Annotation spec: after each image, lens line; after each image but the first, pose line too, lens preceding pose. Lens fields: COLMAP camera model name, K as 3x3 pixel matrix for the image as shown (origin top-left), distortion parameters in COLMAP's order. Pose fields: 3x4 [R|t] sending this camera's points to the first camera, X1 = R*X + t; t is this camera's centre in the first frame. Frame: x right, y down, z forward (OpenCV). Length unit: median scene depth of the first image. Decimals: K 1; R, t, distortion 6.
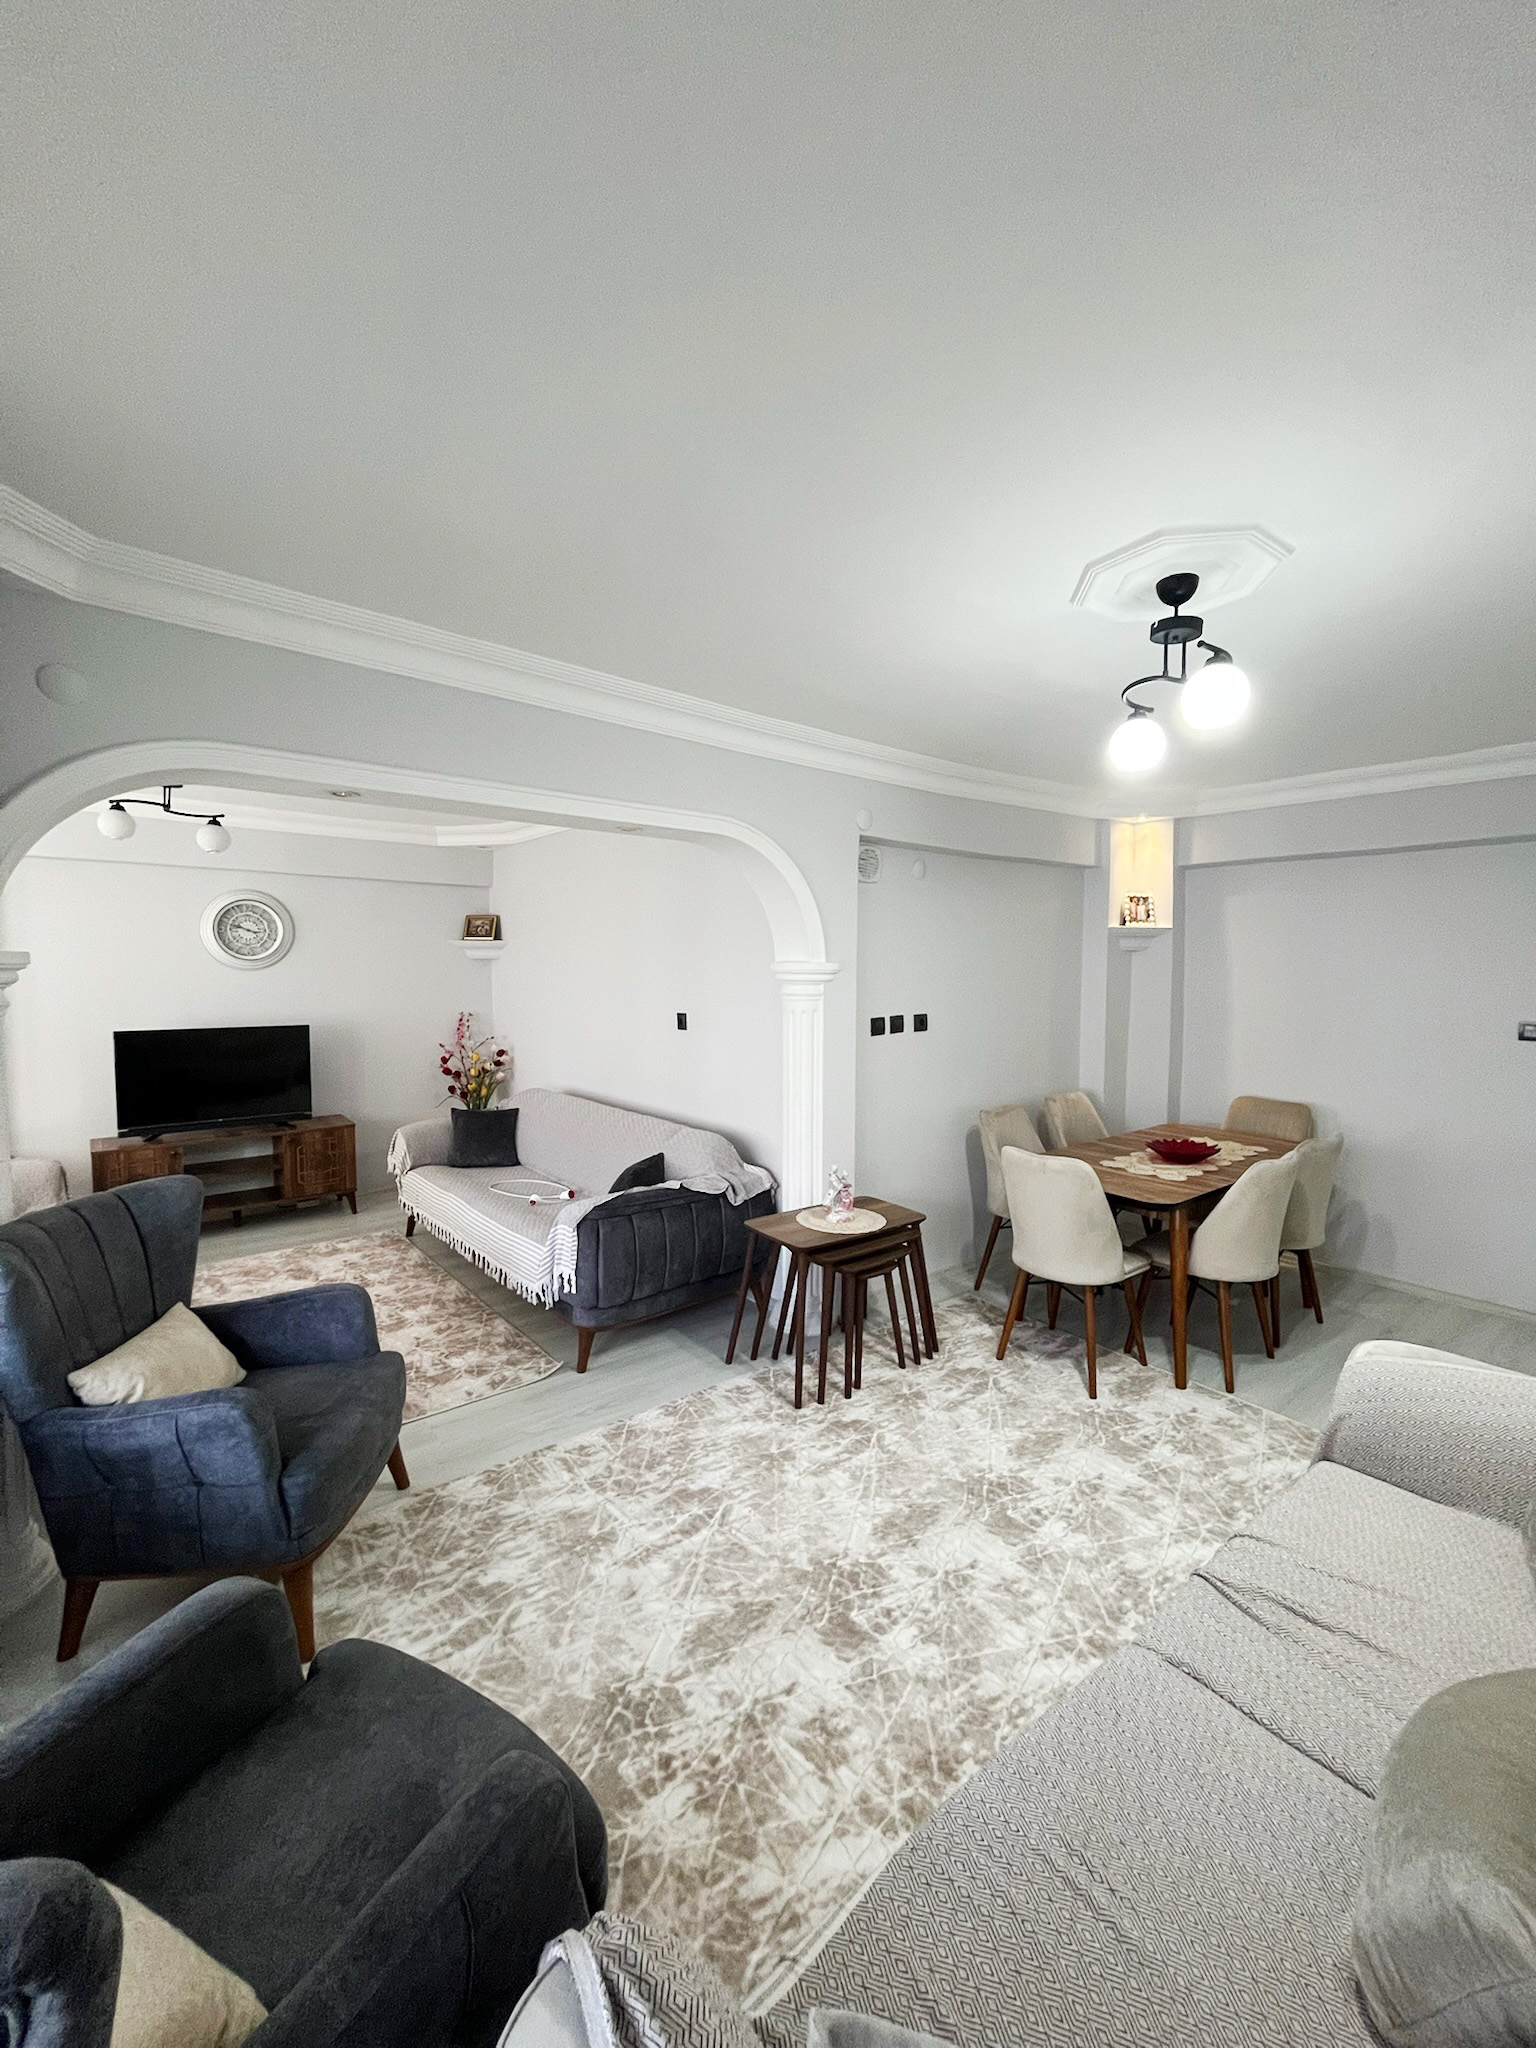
lens RADIAL K [[826.2, 0, 777.0], [0, 826.2, 1020.4], [0, 0, 1]] dist [-0.002212, 0.000241]
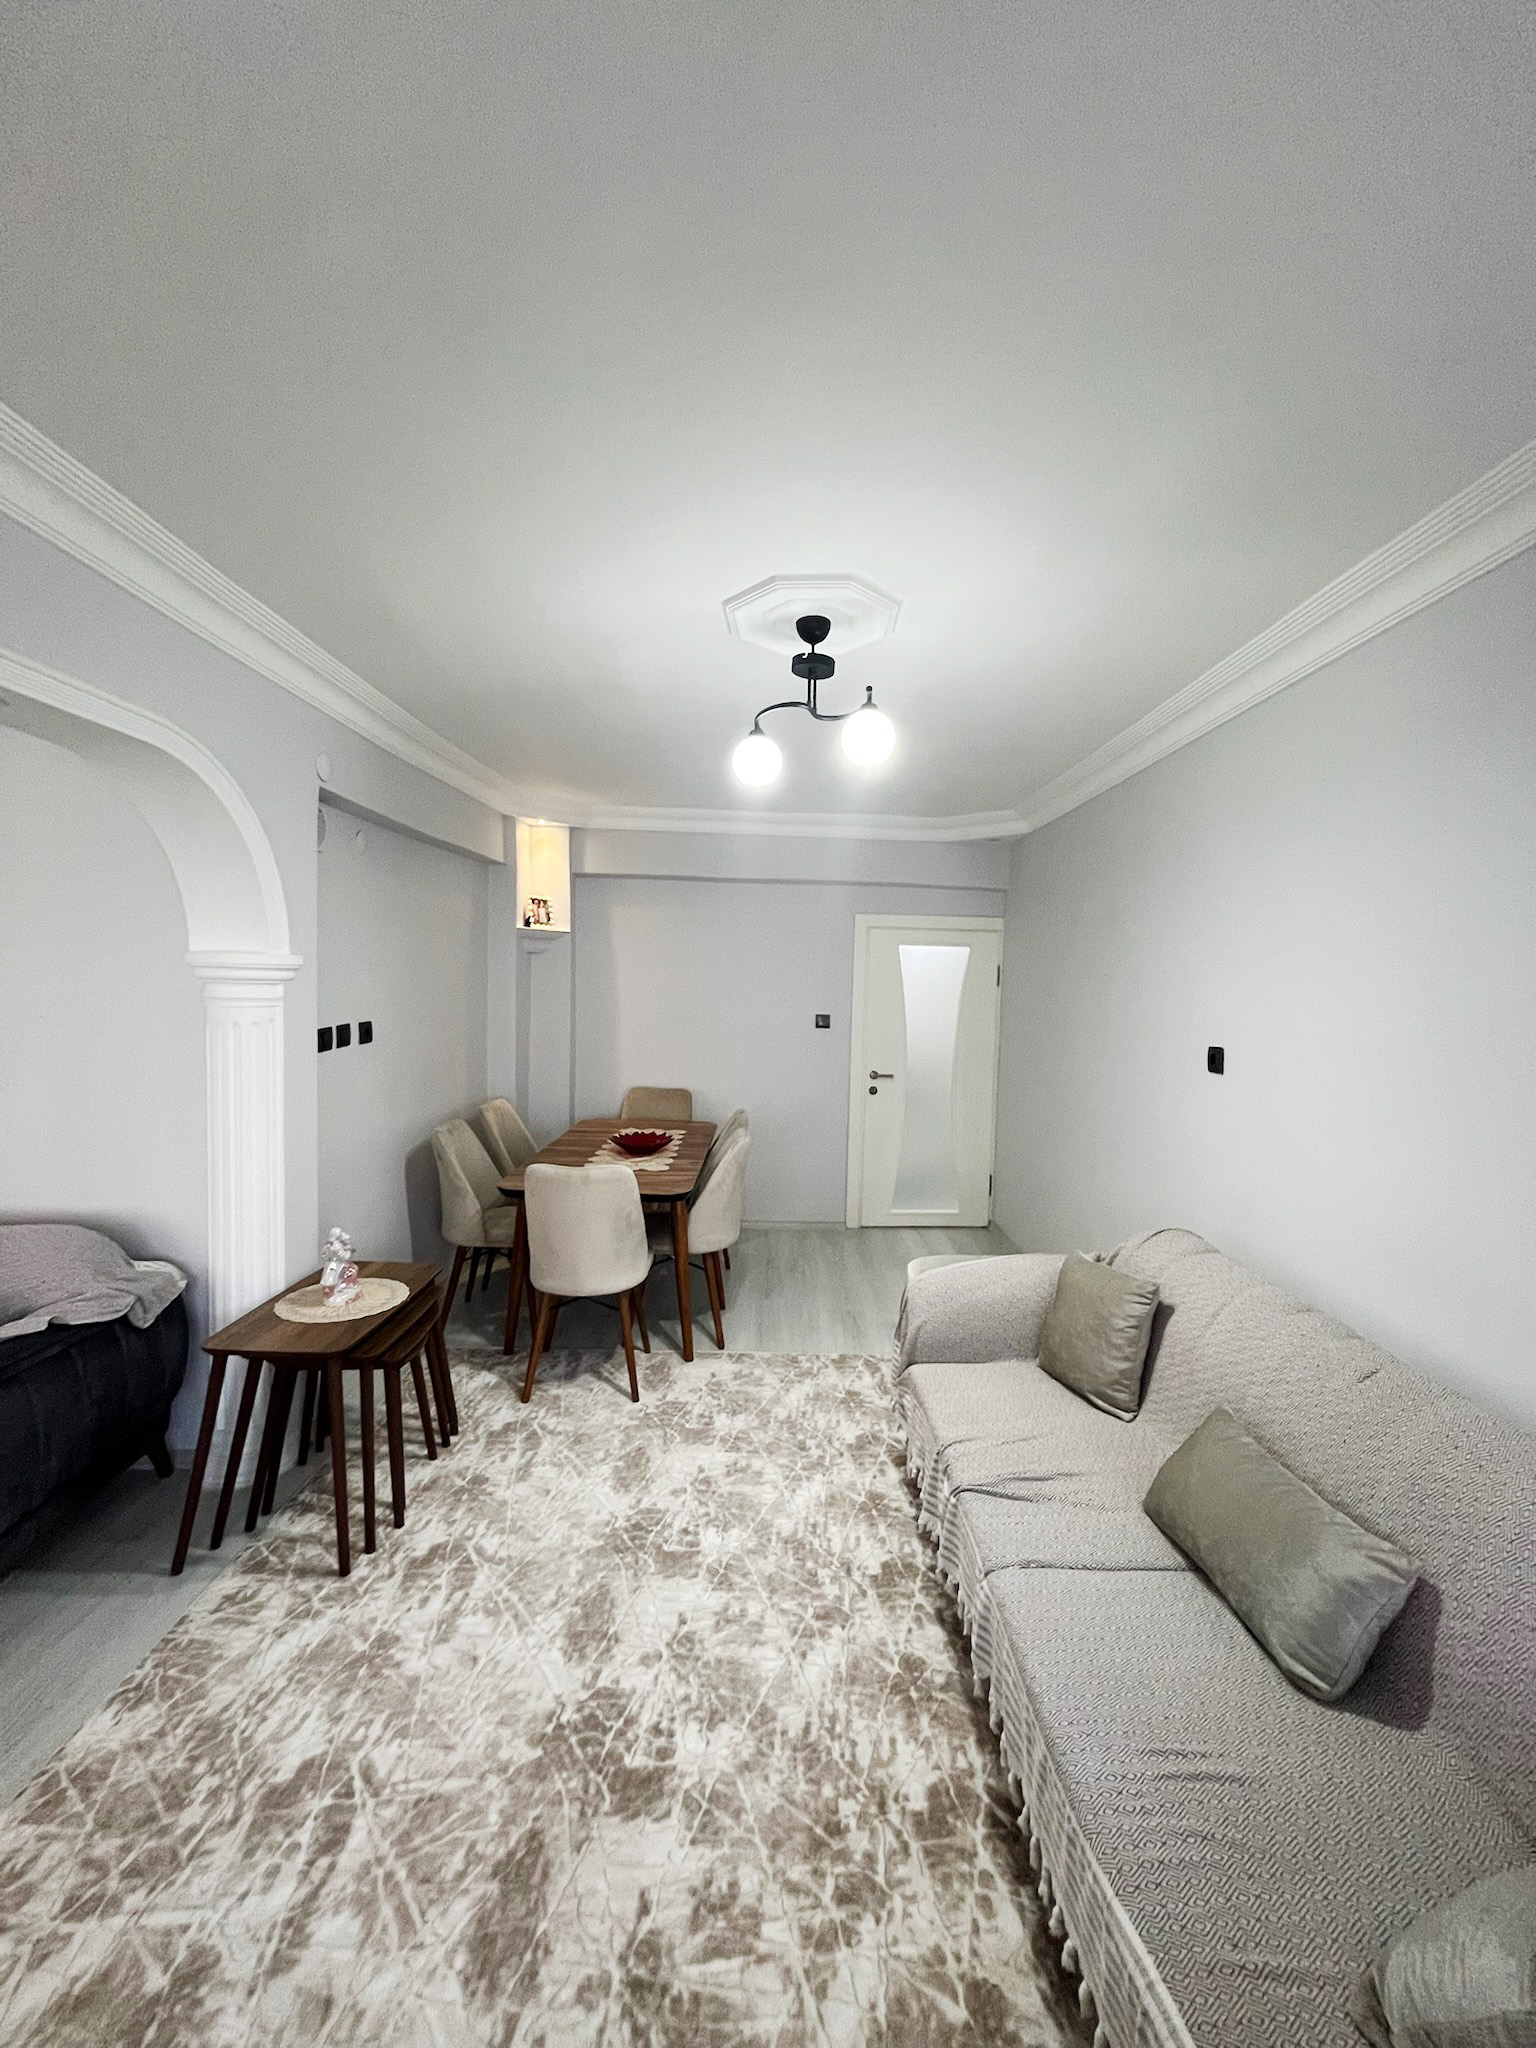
lens RADIAL K [[826.2, 0, 777.0], [0, 826.2, 1020.4], [0, 0, 1]] dist [-0.002212, 0.000241]
pose [[0.609663, -0.028222, 0.792158, -0.333675], [0.029242, 0.999486, 0.013103, -0.012064], [-0.792121, 0.015176, 0.610175, 0.285728]]
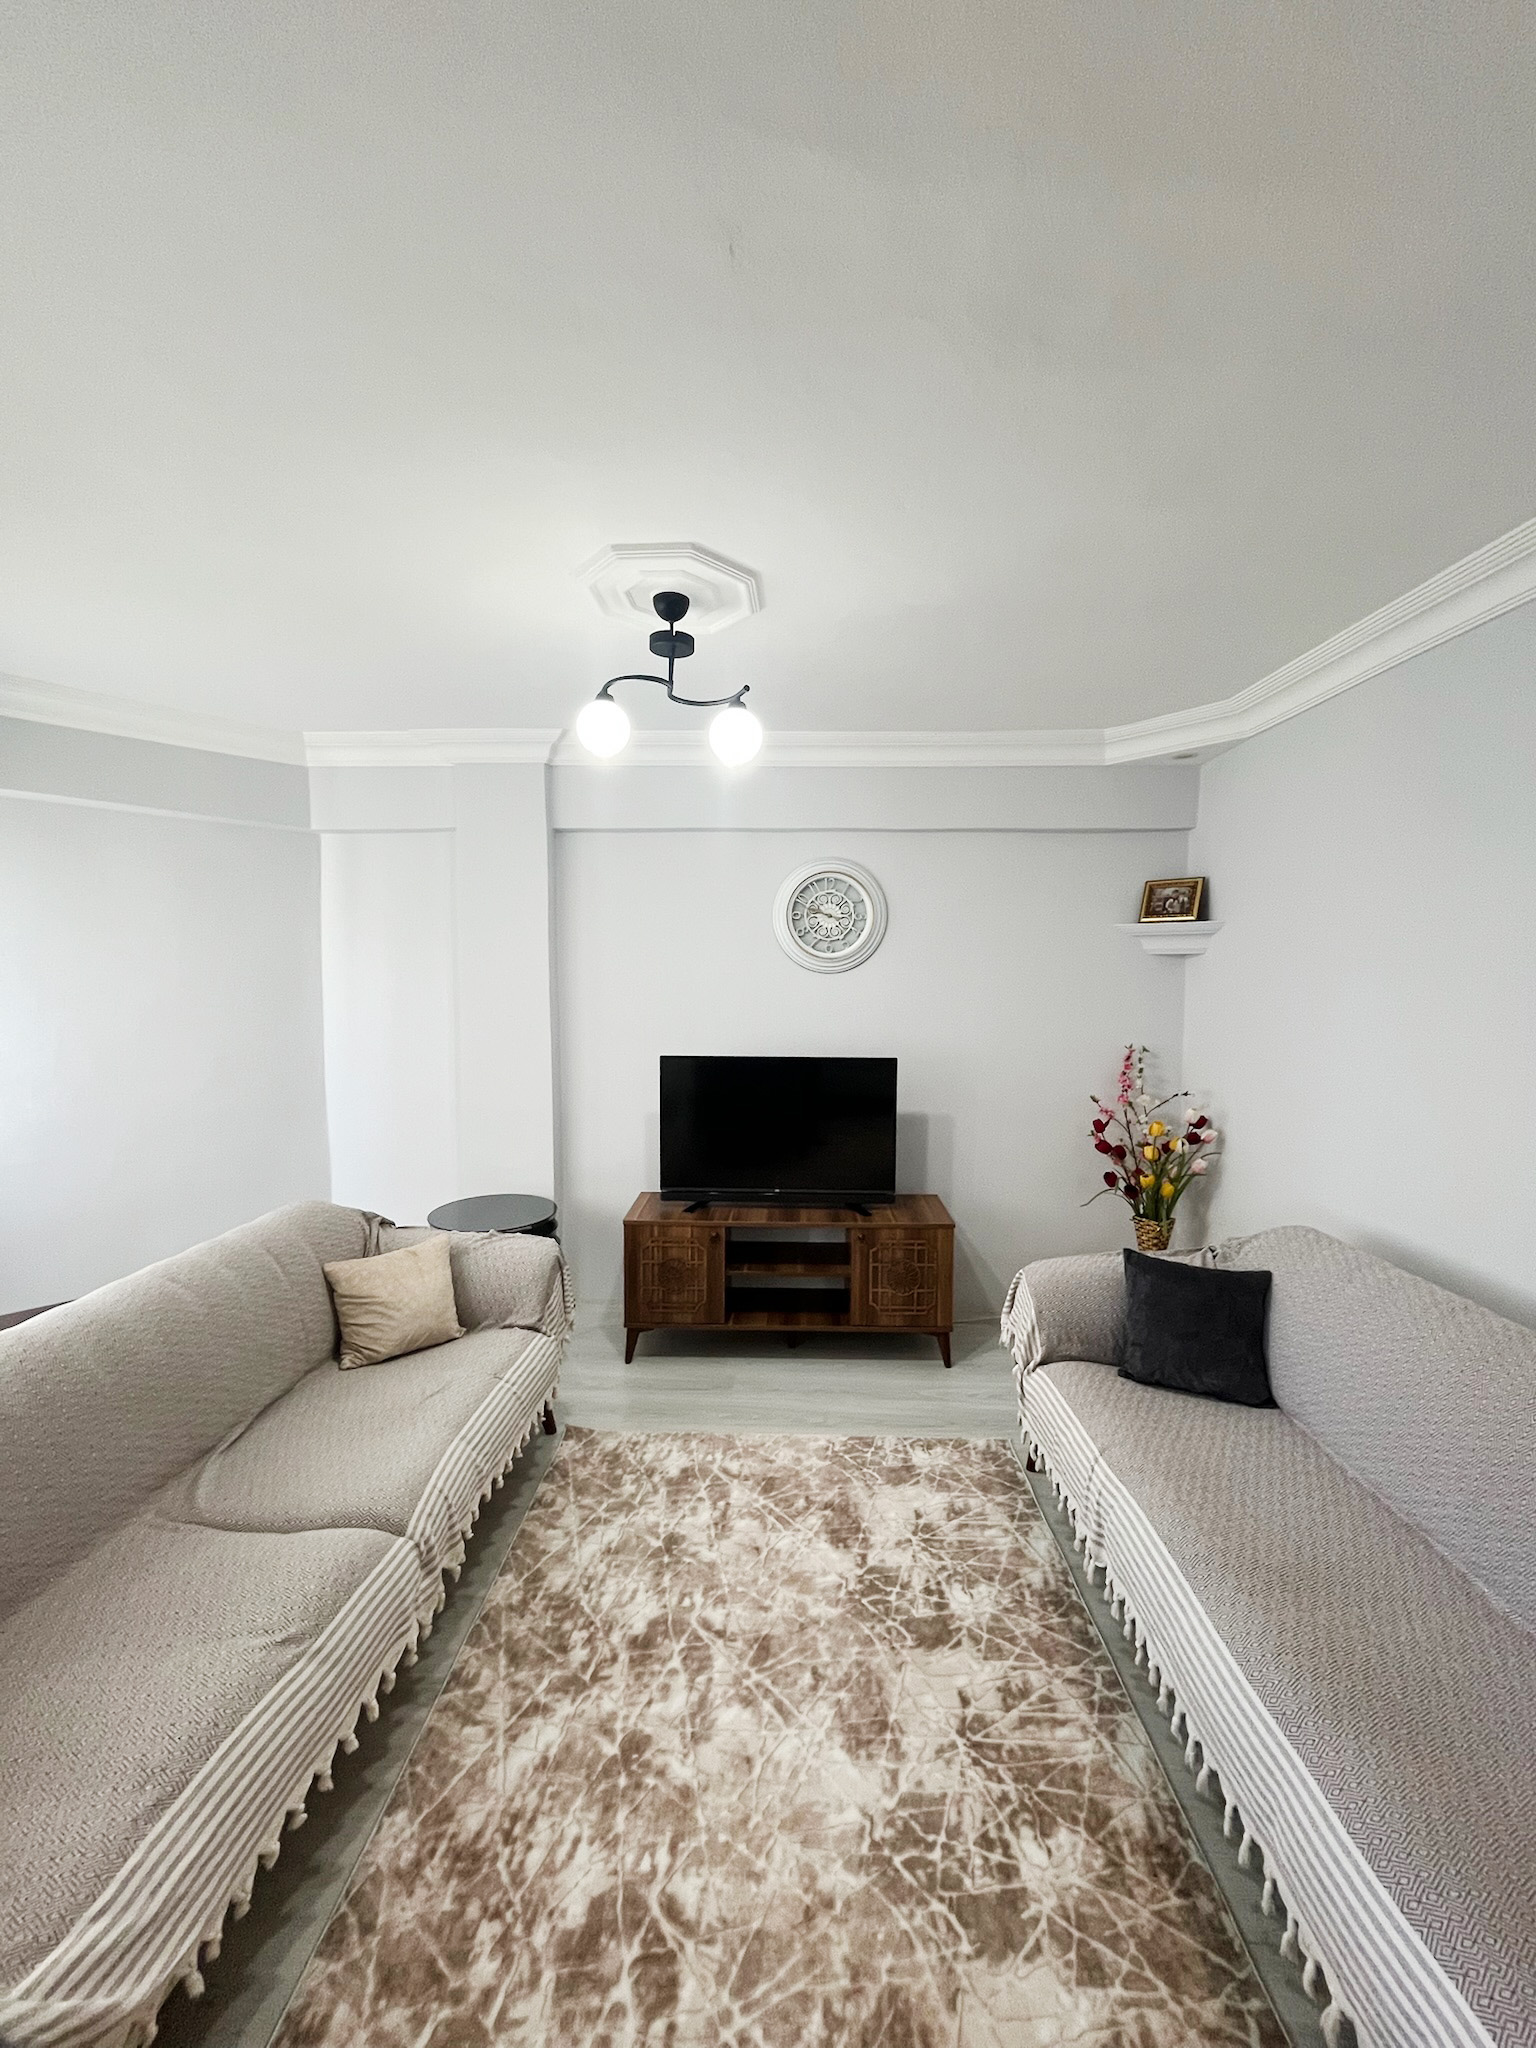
lens RADIAL K [[826.2, 0, 777.0], [0, 826.2, 1020.4], [0, 0, 1]] dist [-0.002212, 0.000241]
pose [[0.753261, 0.038075, -0.656618, -0.409572], [-0.042743, 0.999046, 0.008896, -0.048727], [0.656331, 0.021365, 0.754171, 0.859691]]
